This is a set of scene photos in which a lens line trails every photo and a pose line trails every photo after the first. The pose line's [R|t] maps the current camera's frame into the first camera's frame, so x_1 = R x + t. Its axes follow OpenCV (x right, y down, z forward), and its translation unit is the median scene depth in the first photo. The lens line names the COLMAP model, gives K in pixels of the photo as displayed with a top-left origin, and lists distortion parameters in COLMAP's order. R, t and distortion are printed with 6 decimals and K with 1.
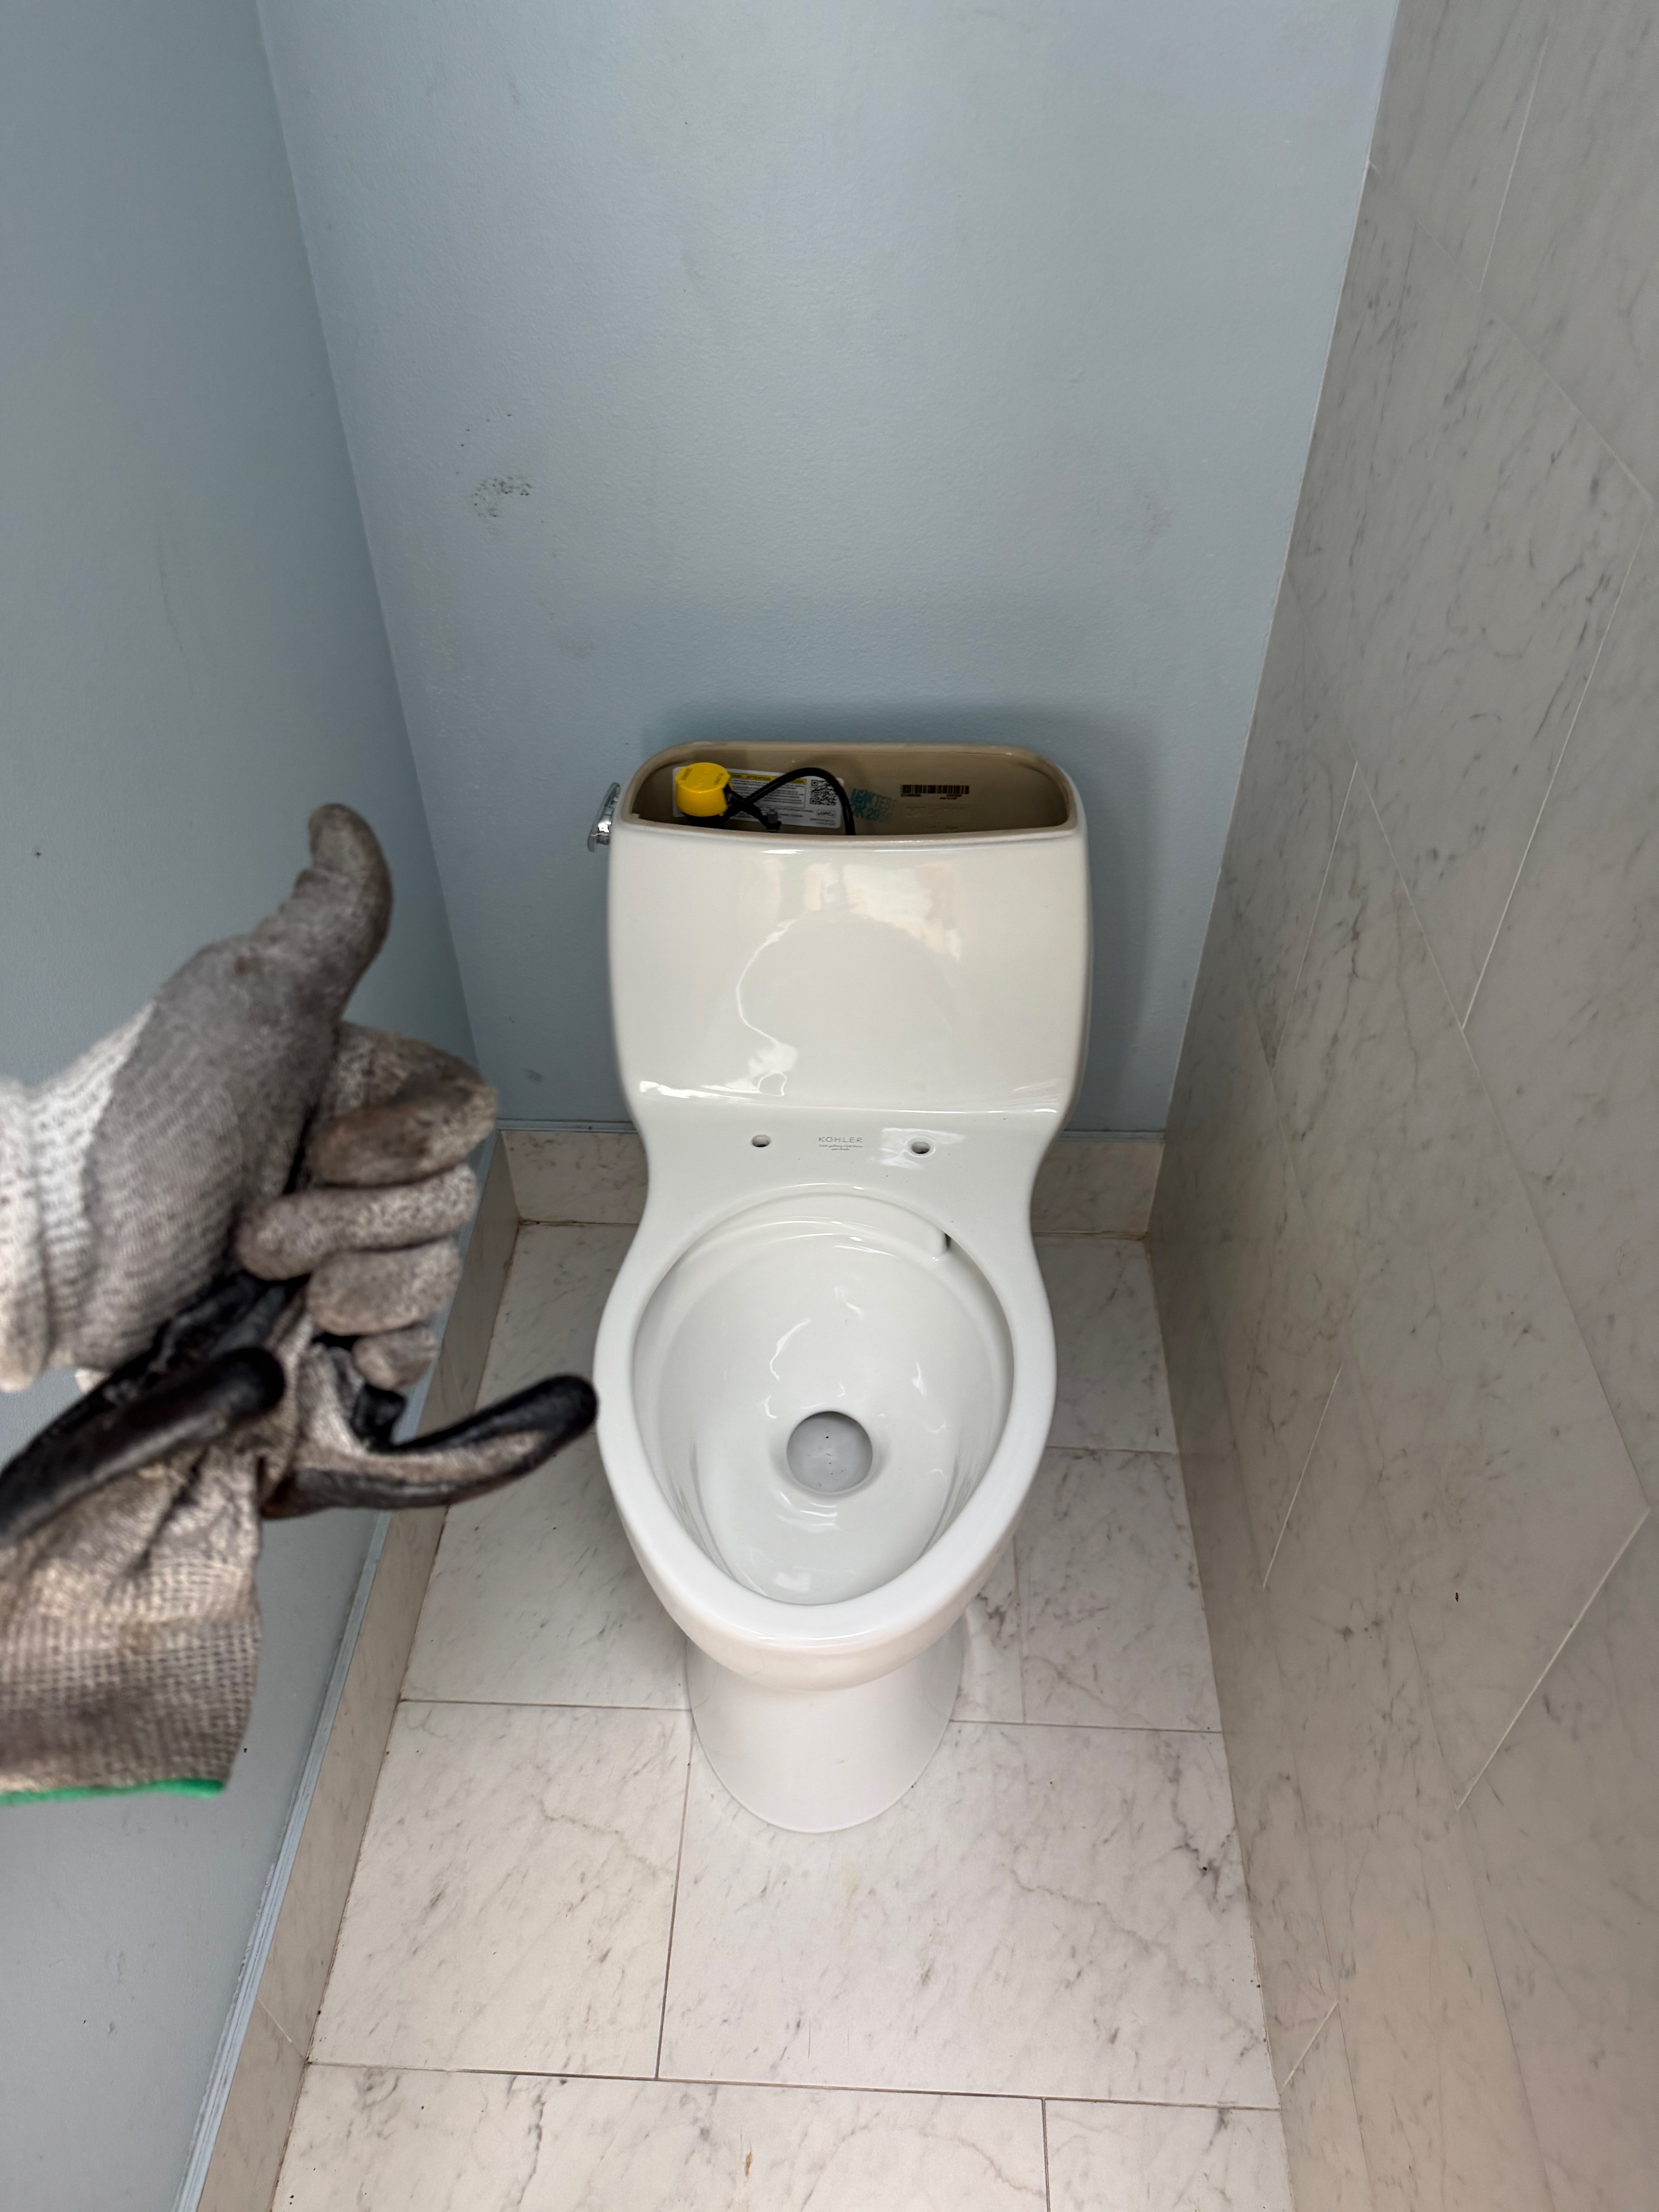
lens RADIAL K [[1538.6, 0, 822.9], [0, 1538.6, 1098.2], [0, 0, 1]] dist [0.043118, -0.096246]
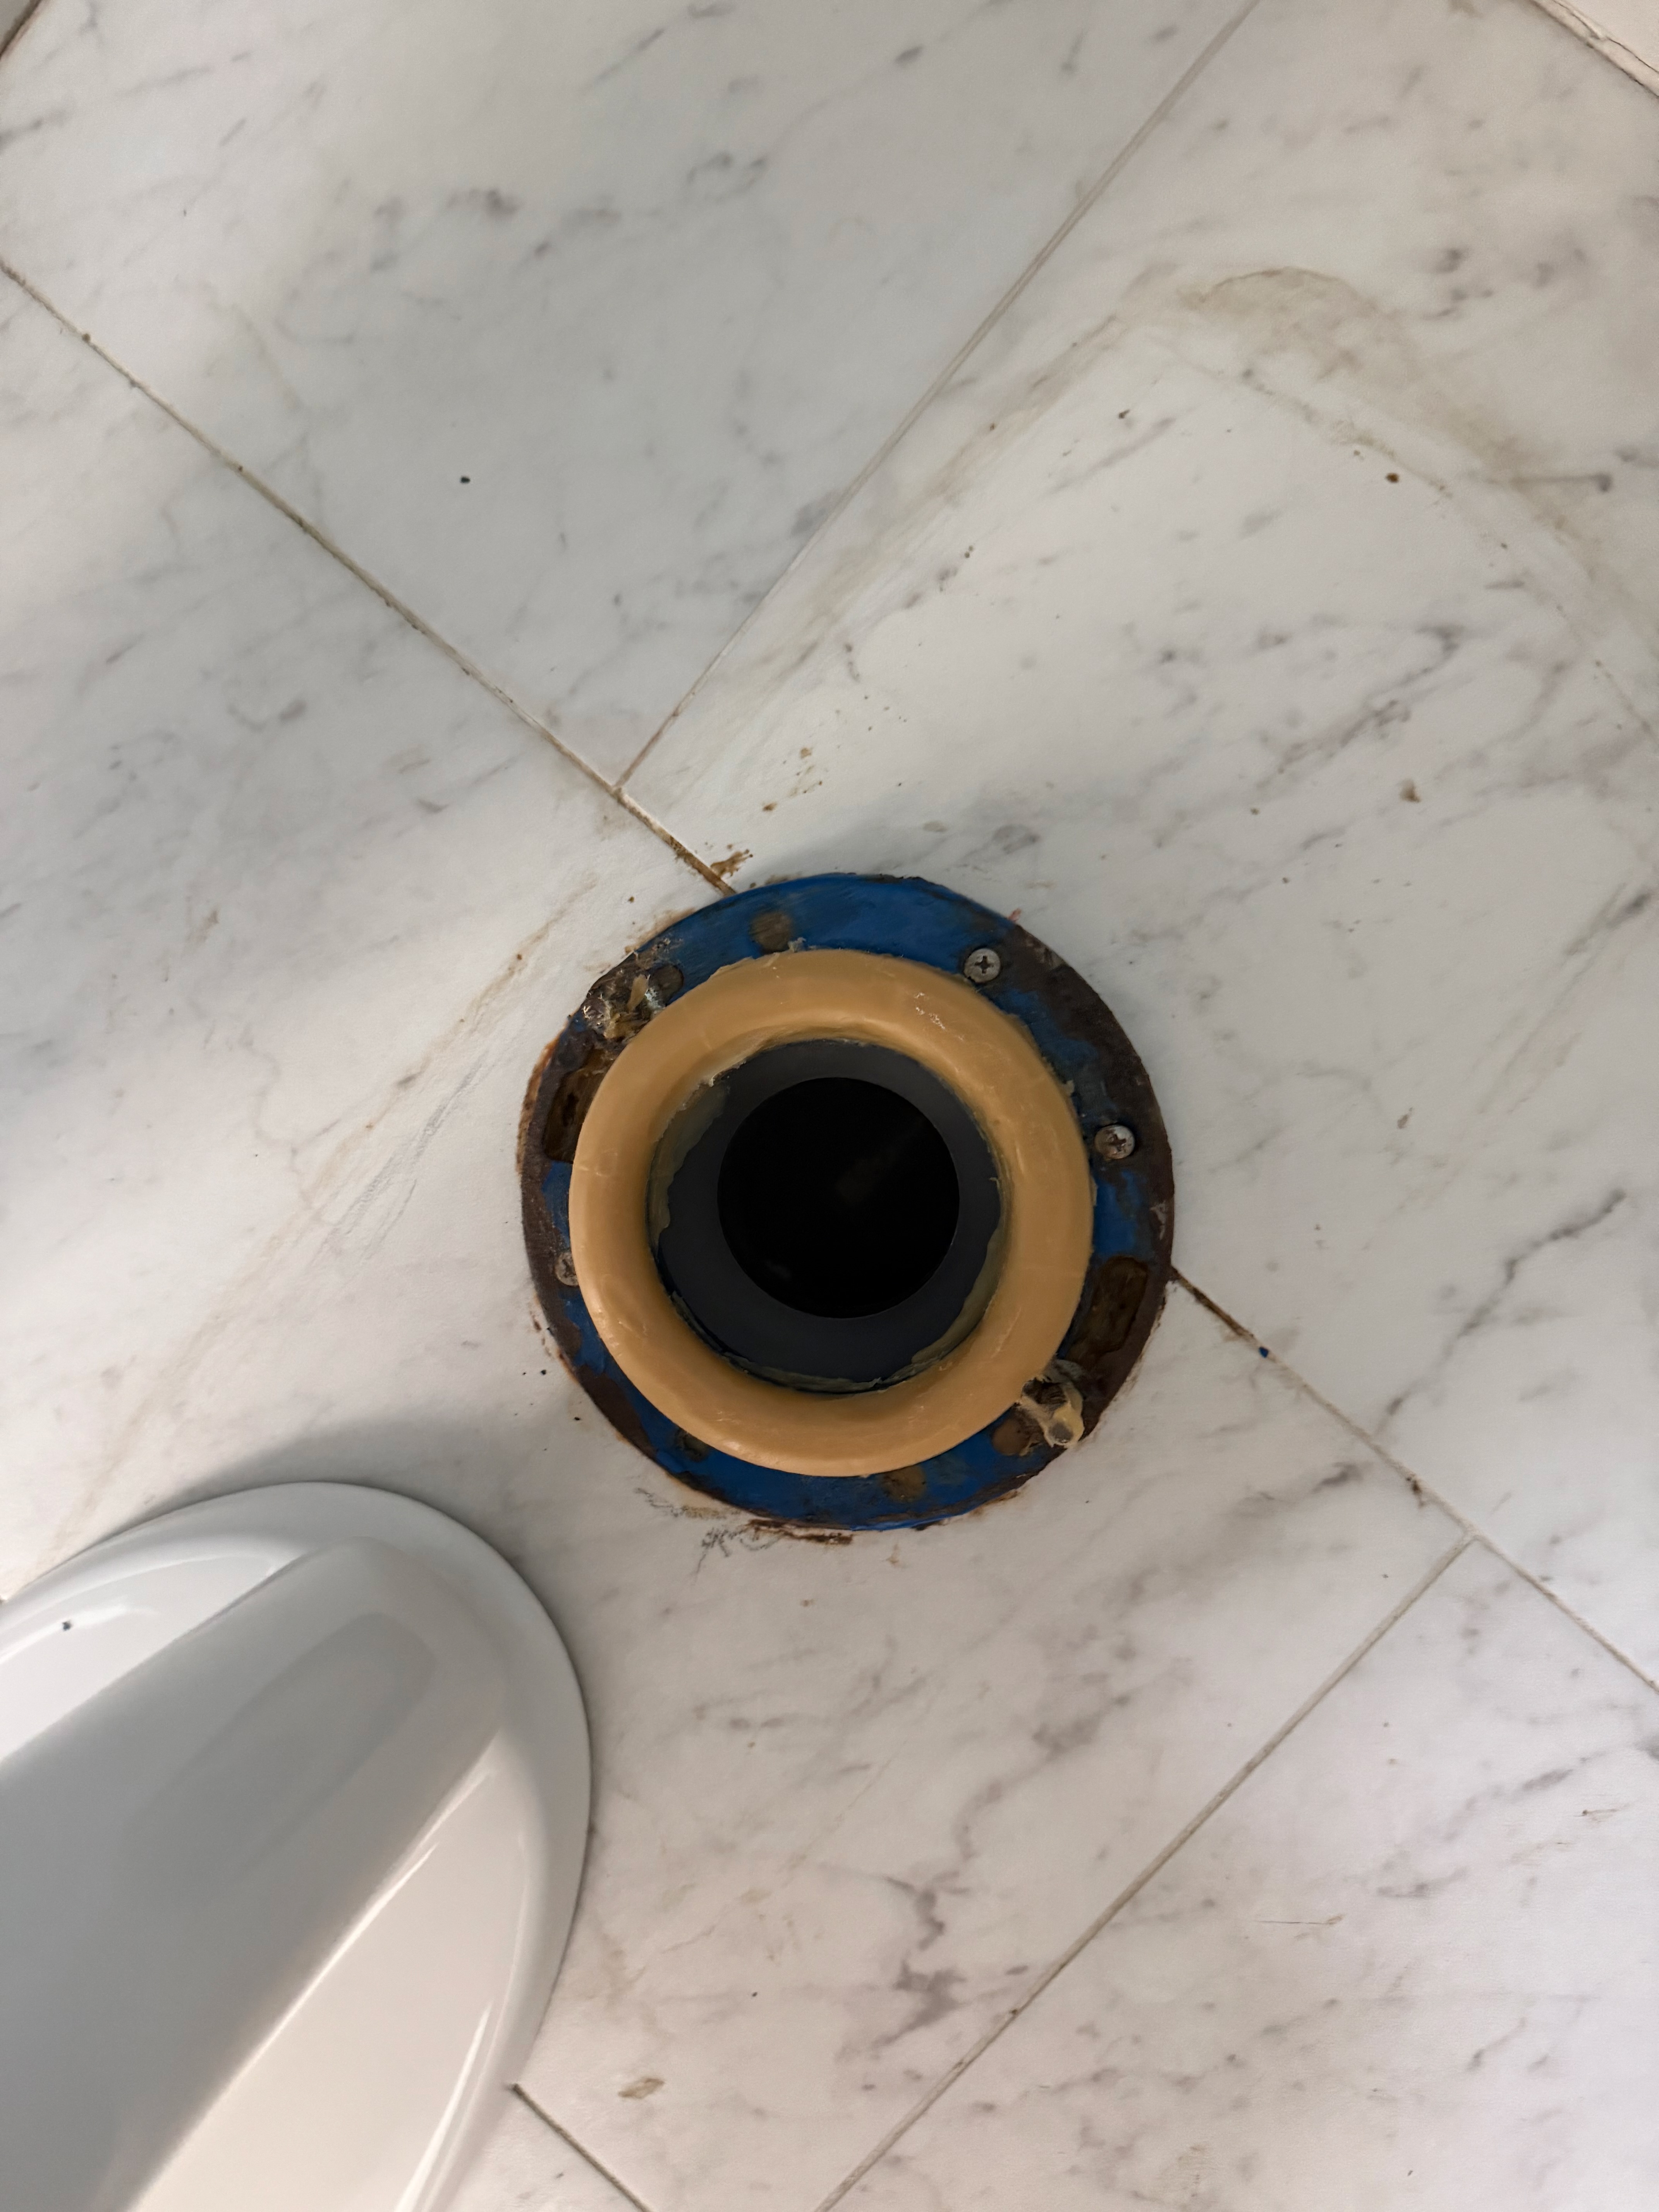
lens RADIAL K [[1538.6, 0, 822.9], [0, 1538.6, 1098.2], [0, 0, 1]] dist [0.043118, -0.096246]
pose [[0.781182, 0.620380, -0.069884, 0.016982], [-0.318401, 0.492194, 0.810164, 0.031721], [0.537006, -0.610634, 0.582022, 1.053881]]
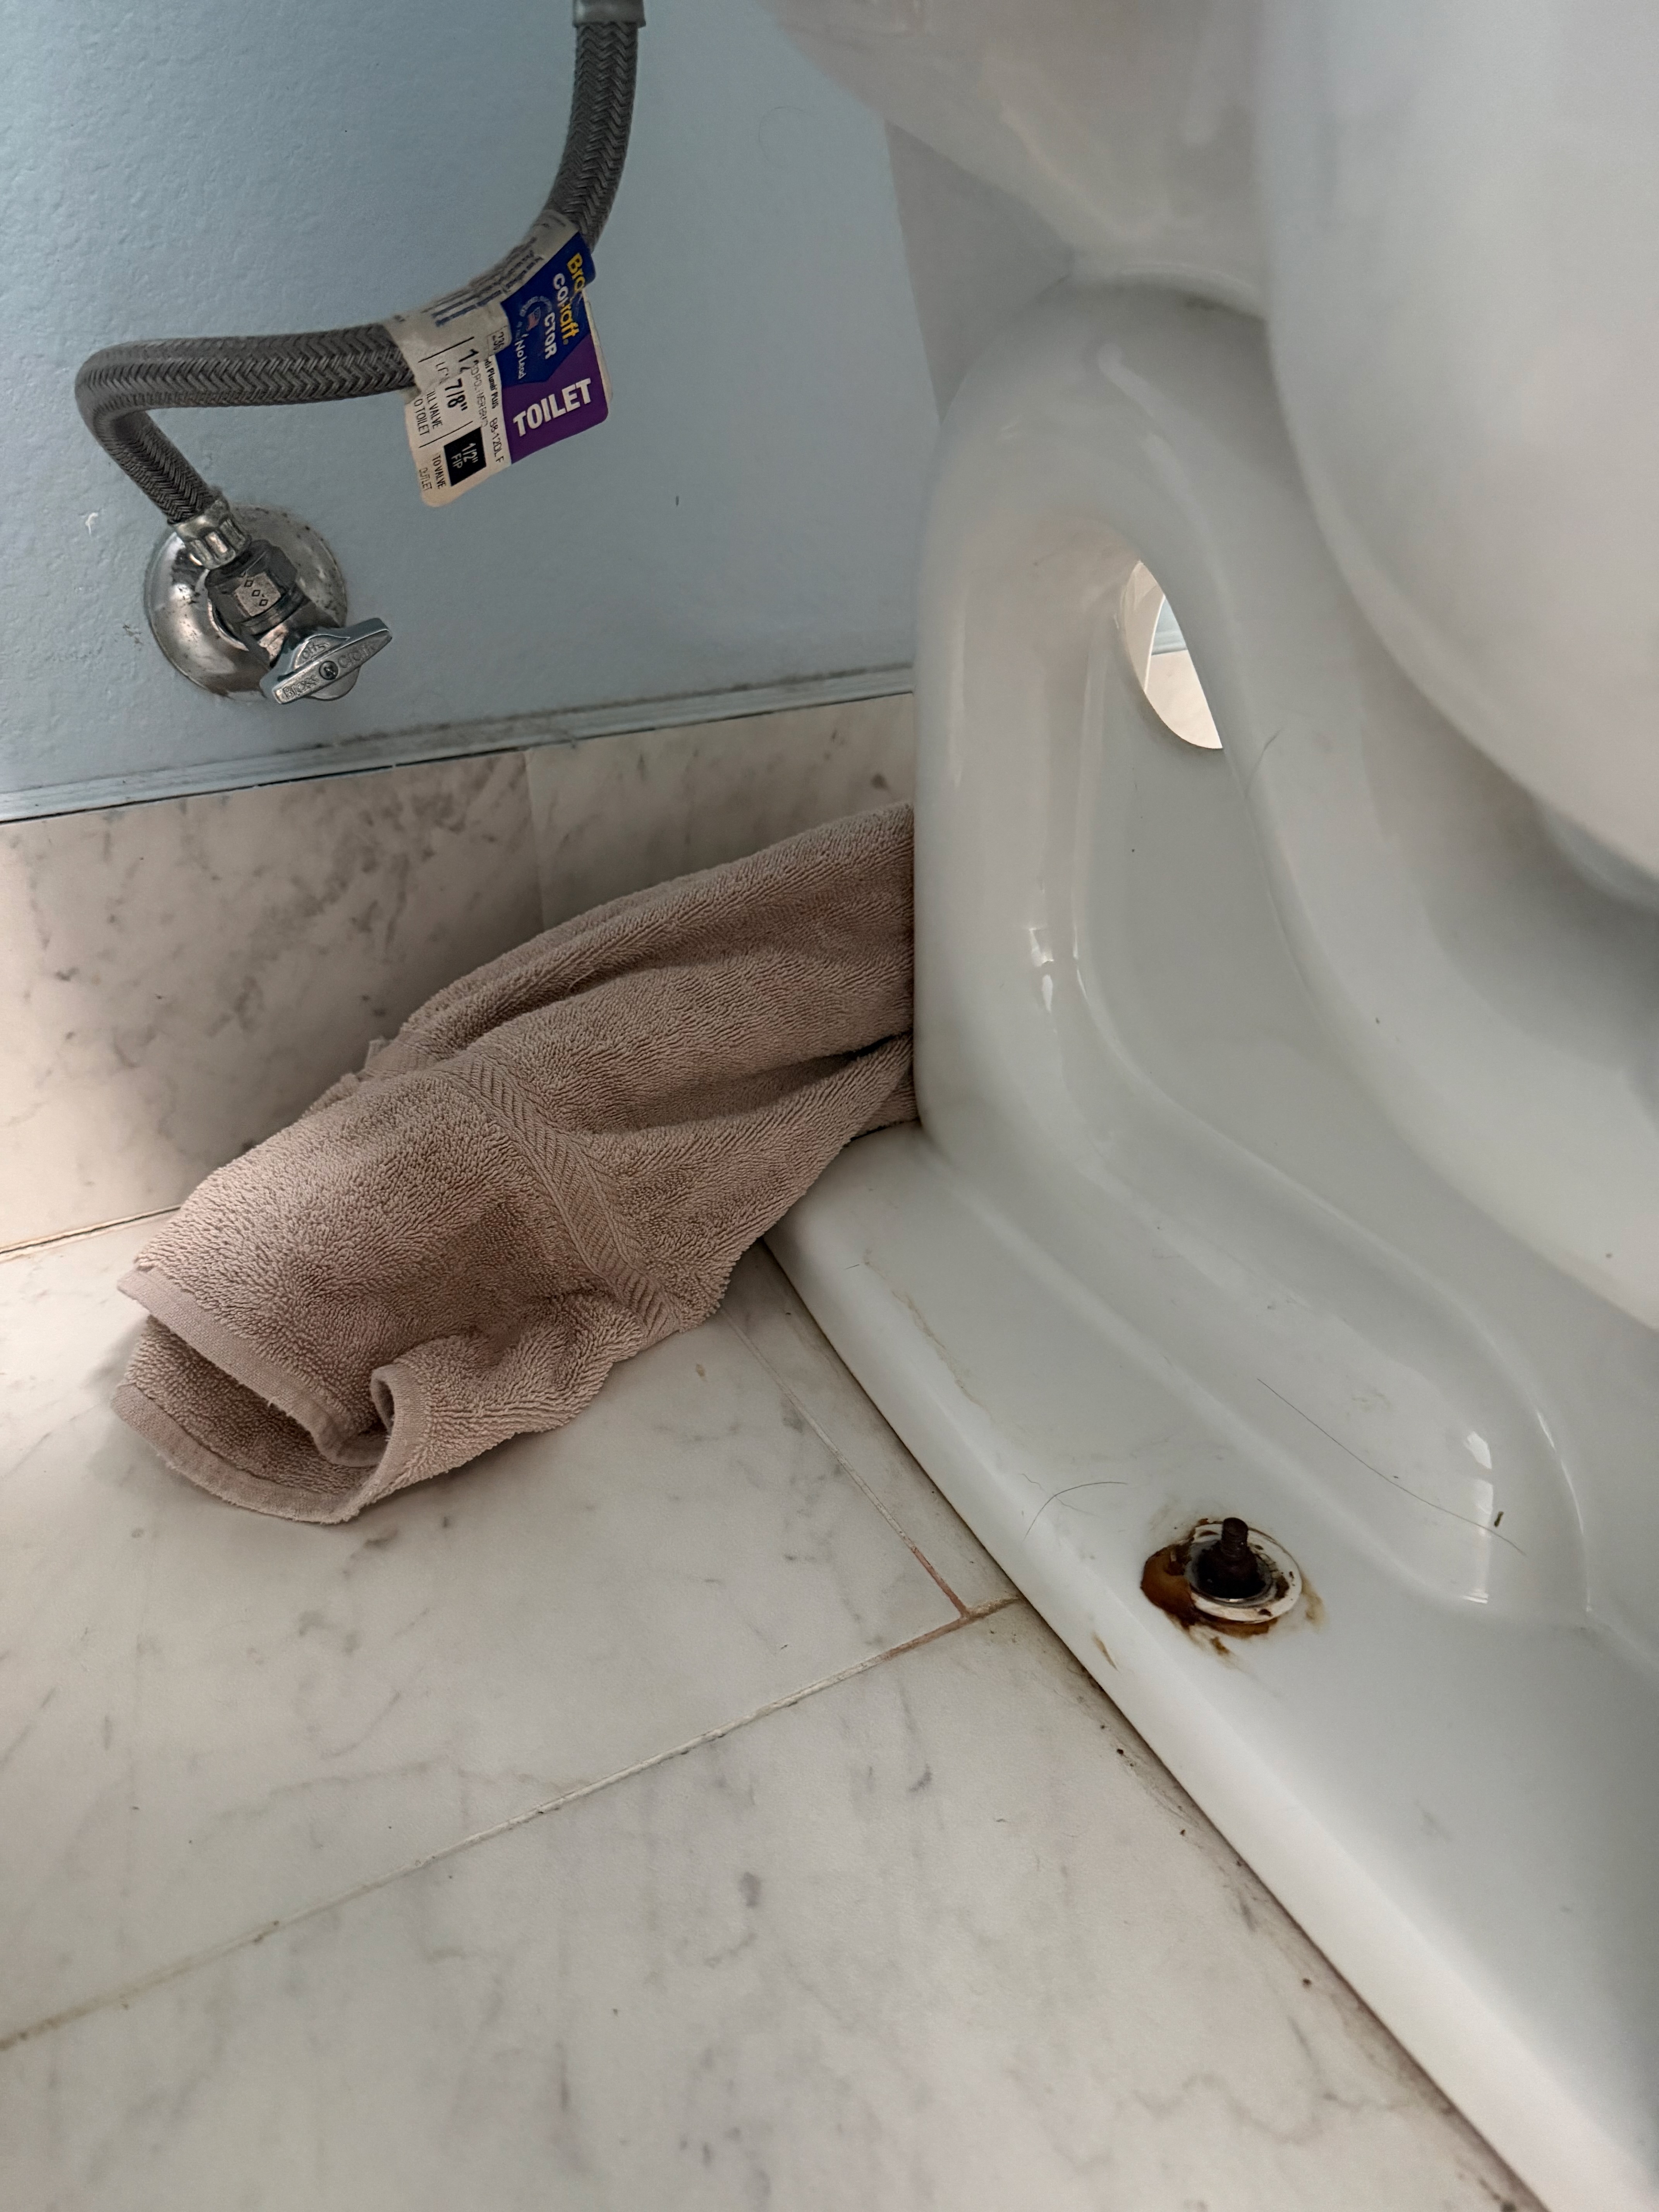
lens RADIAL K [[1551.0, 0, 829.5], [0, 1551.0, 1106.0], [0, 0, 1]] dist [0.092237, -0.154646]
pose [[0.853718, -0.252171, 0.455604, -0.221955], [0.344351, 0.929702, -0.130673, 0.212338], [-0.390624, 0.268446, 0.880539, 0.963617]]
